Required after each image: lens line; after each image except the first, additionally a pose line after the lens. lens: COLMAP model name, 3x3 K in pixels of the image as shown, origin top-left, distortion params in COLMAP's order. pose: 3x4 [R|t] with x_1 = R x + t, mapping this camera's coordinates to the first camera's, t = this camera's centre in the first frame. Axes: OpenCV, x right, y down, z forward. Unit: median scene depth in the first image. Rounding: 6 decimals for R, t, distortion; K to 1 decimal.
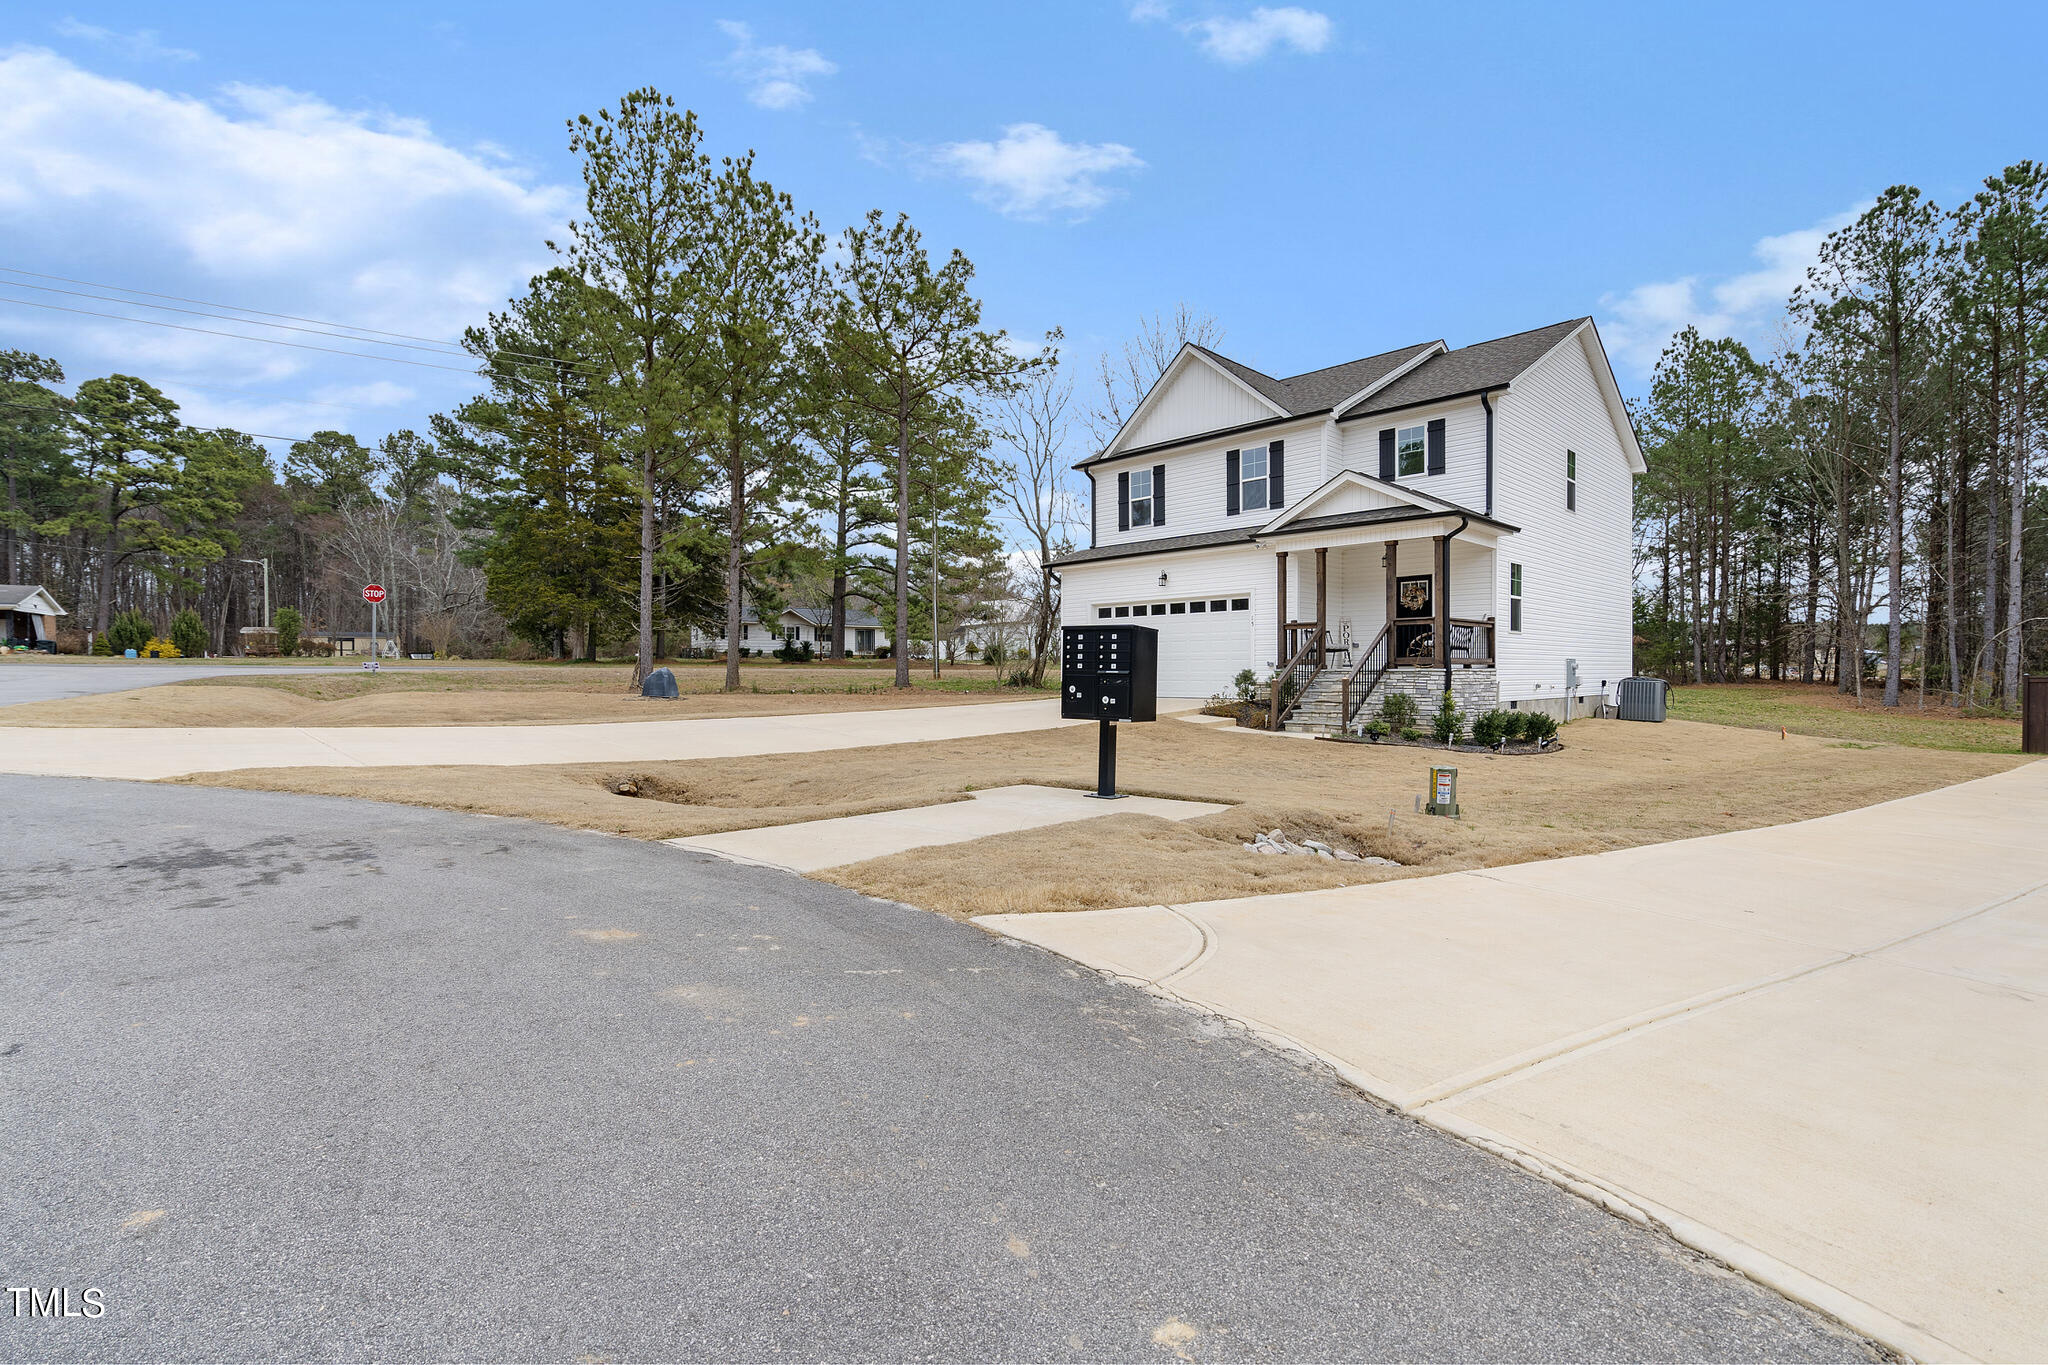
lens RADIAL K [[932.0, 0, 1016.9], [0, 932.0, 676.9], [0, 0, 1]] dist [-0.002349, 0.003849]
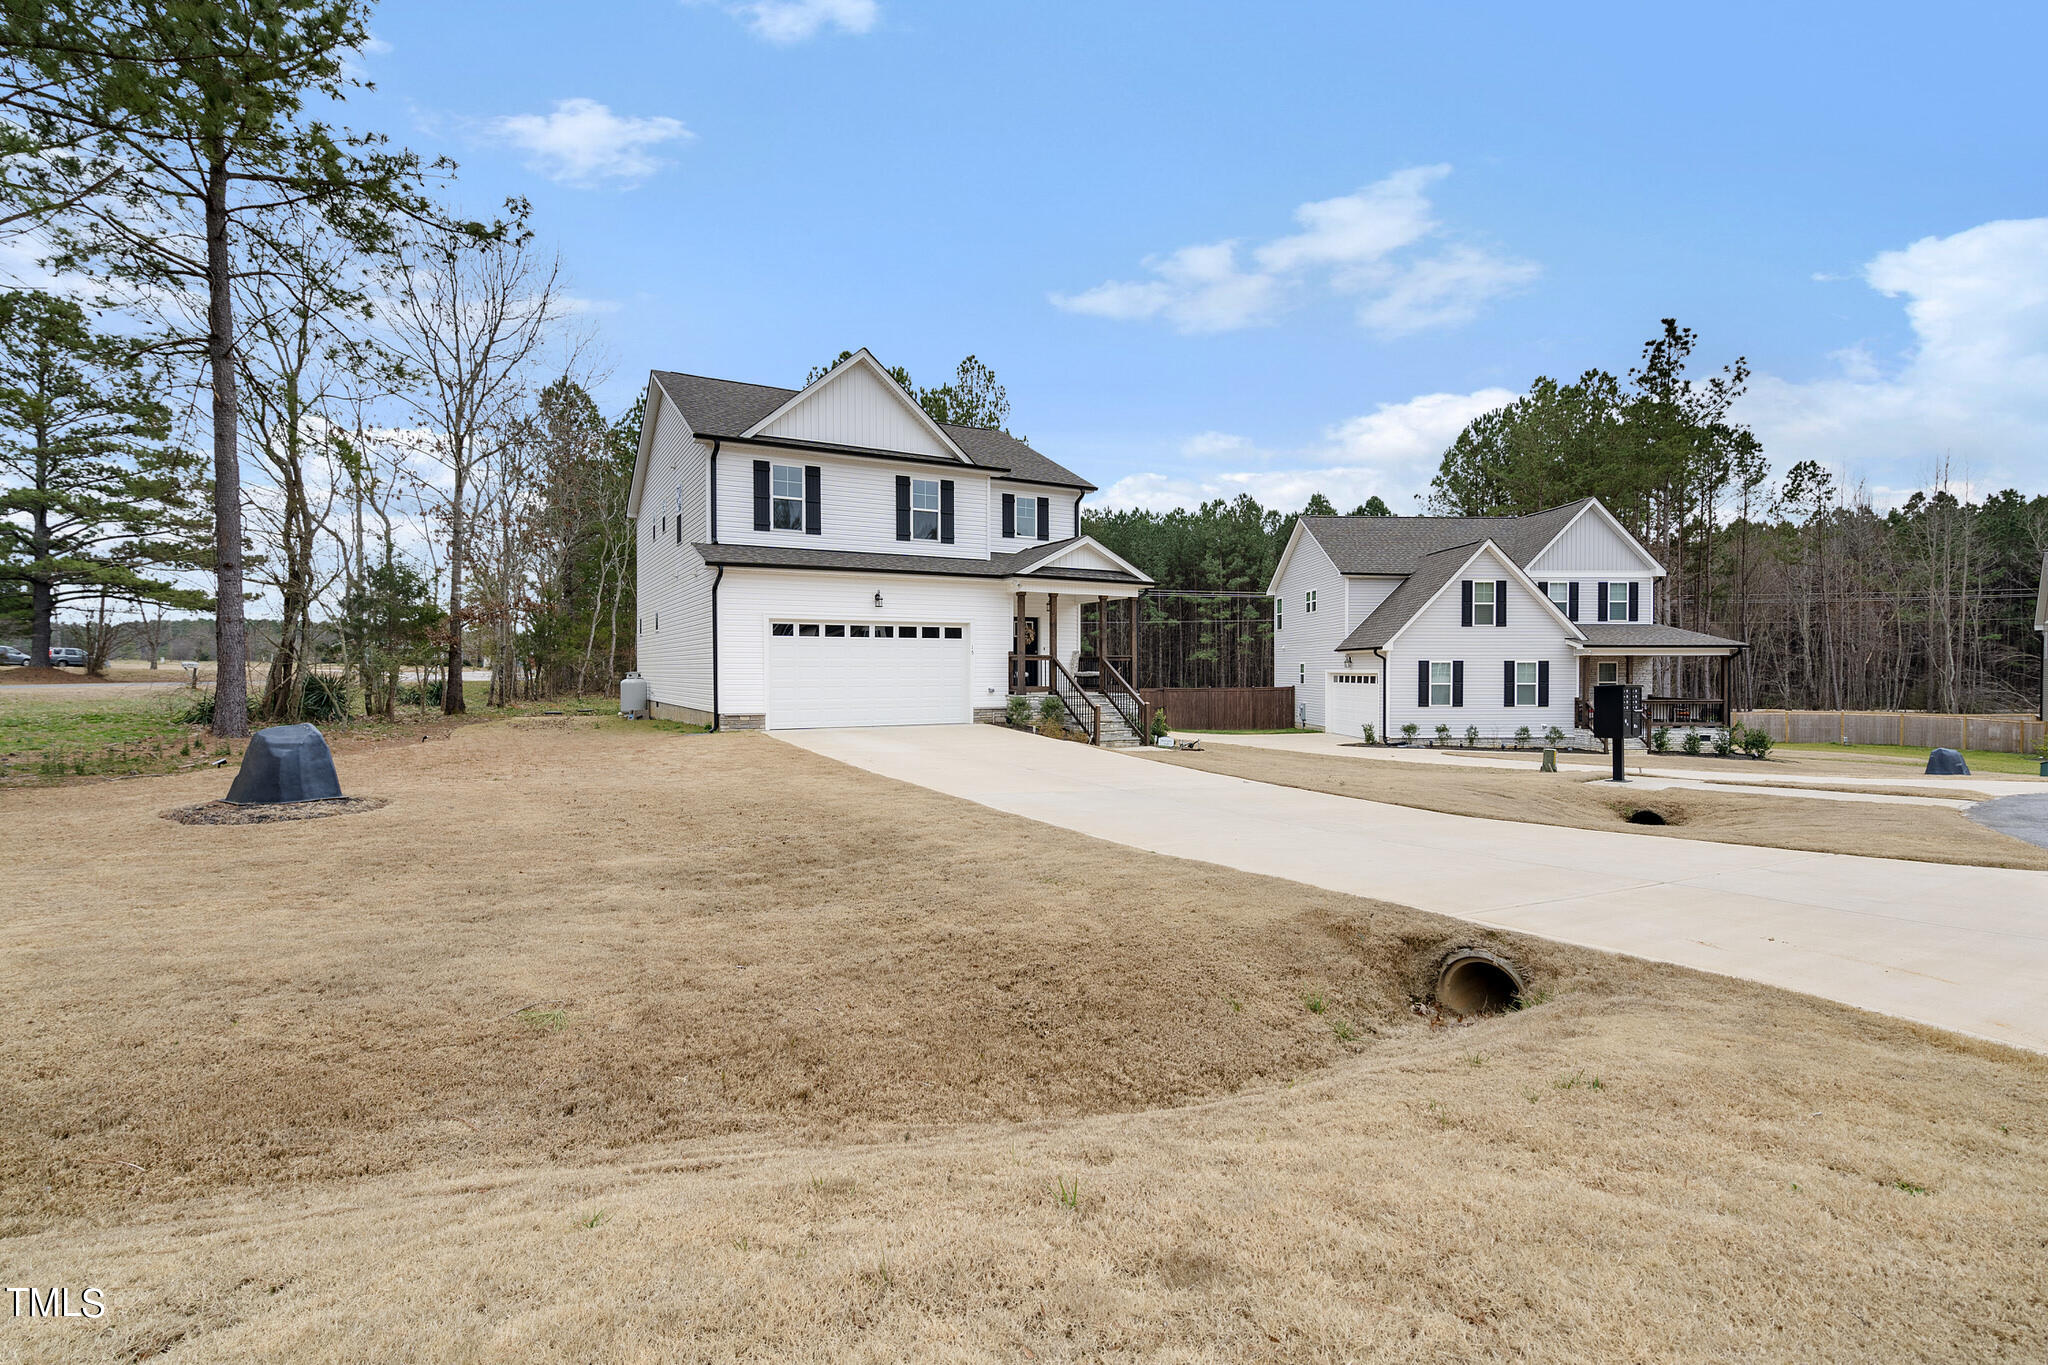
lens RADIAL K [[932.0, 0, 1016.9], [0, 932.0, 676.9], [0, 0, 1]] dist [-0.002349, 0.003849]
pose [[0.247282, -0.006945, 0.968919, -0.710727], [0.004862, 0.999971, 0.005927, -0.032455], [-0.968931, 0.003245, 0.247308, 0.633834]]
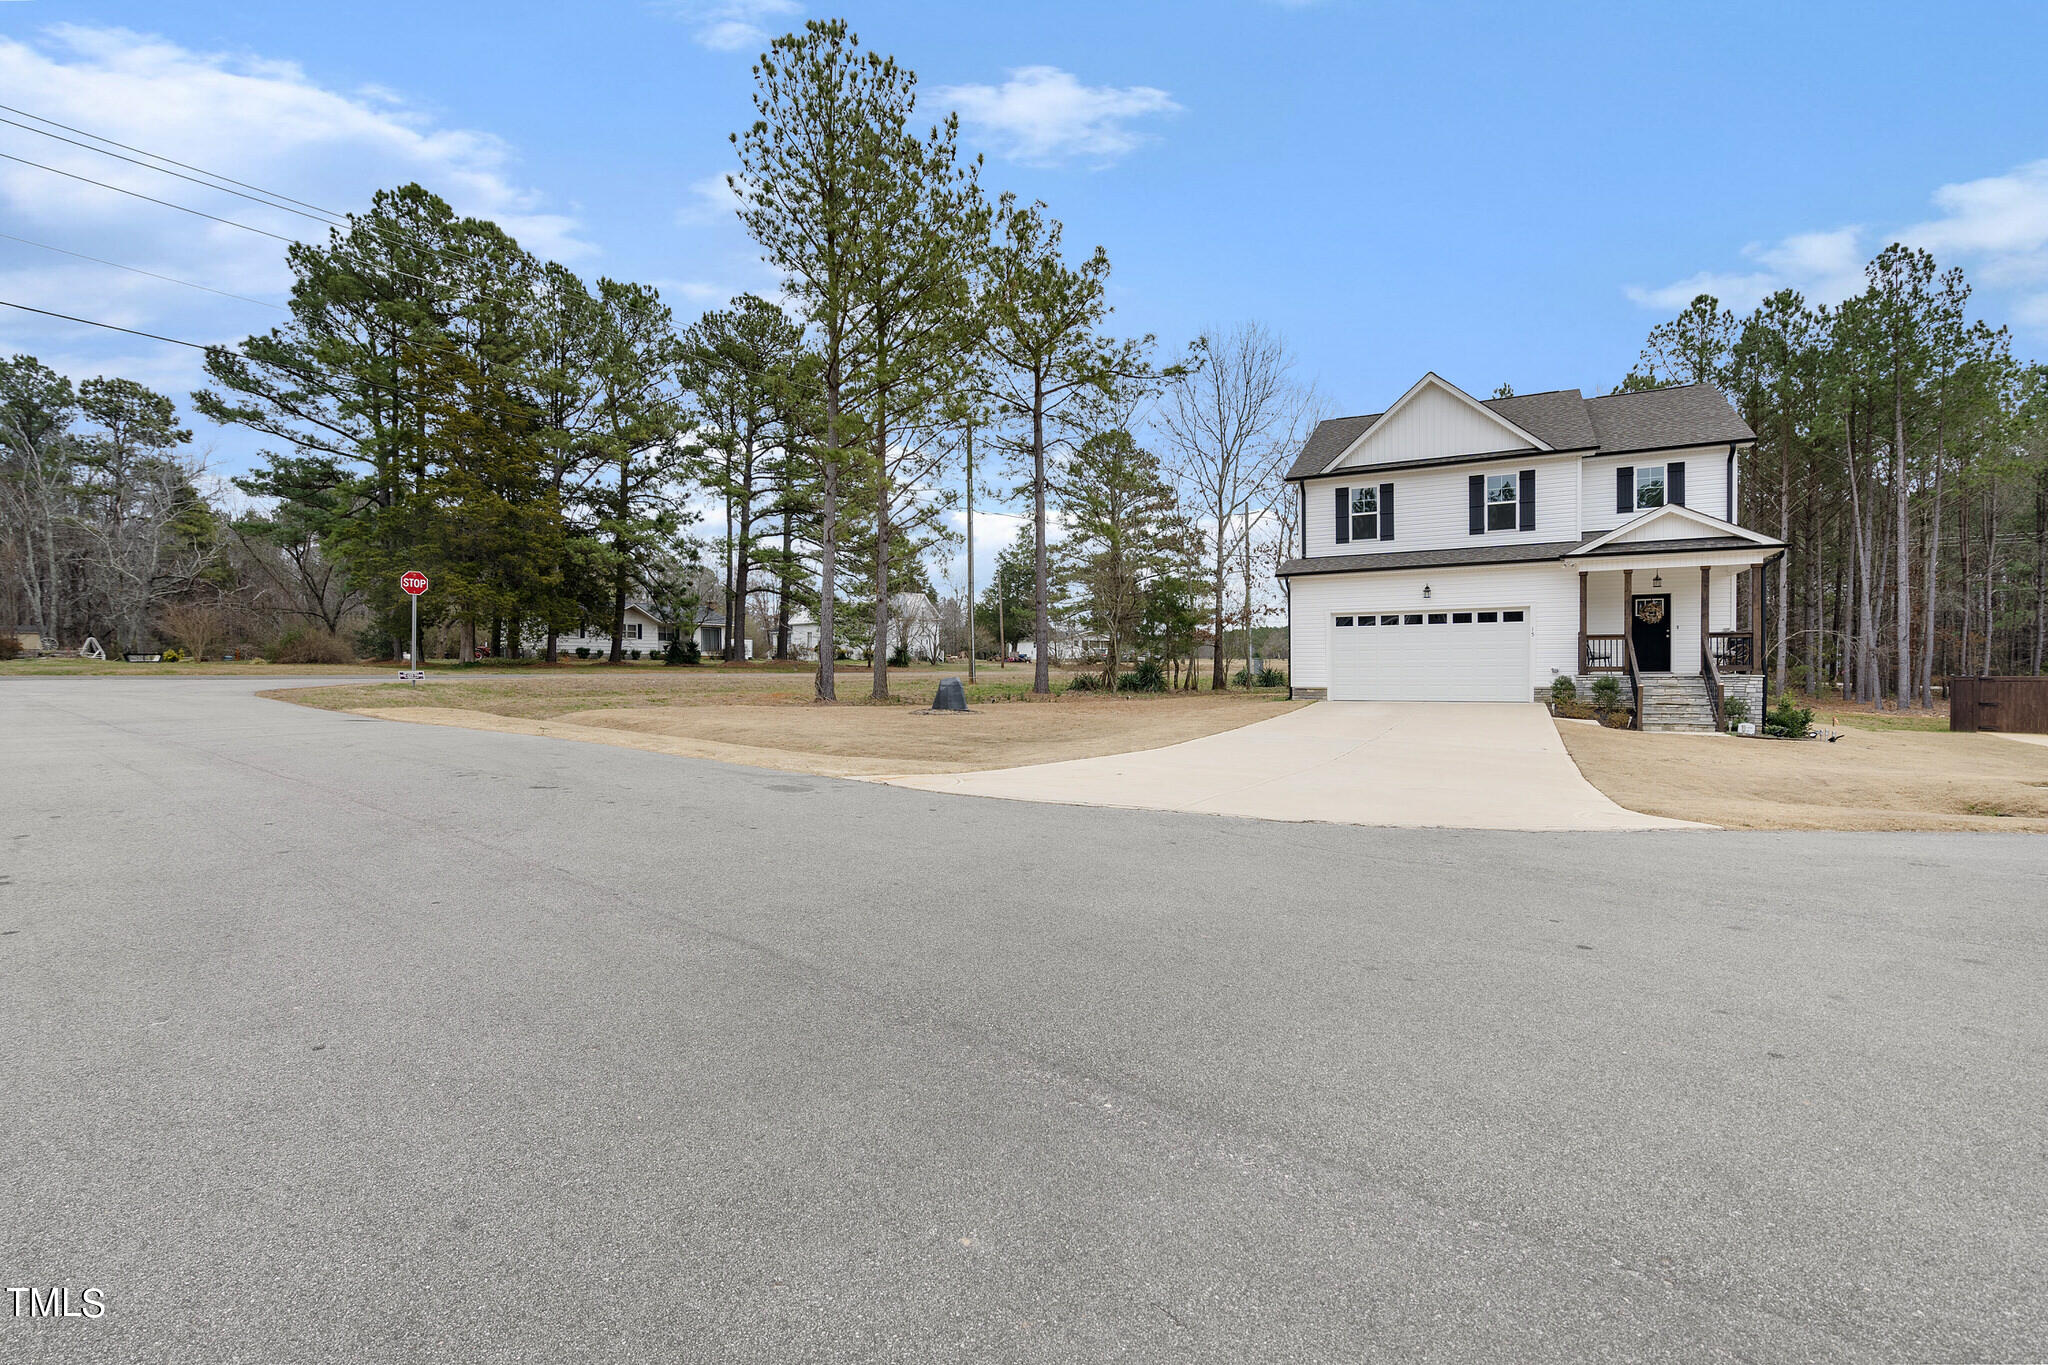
lens RADIAL K [[932.0, 0, 1016.9], [0, 932.0, 676.9], [0, 0, 1]] dist [-0.002349, 0.003849]
pose [[0.947272, -0.008030, 0.320330, -0.635725], [0.006989, 0.999966, 0.004399, -0.014103], [-0.320355, -0.001928, 0.947296, 0.131809]]
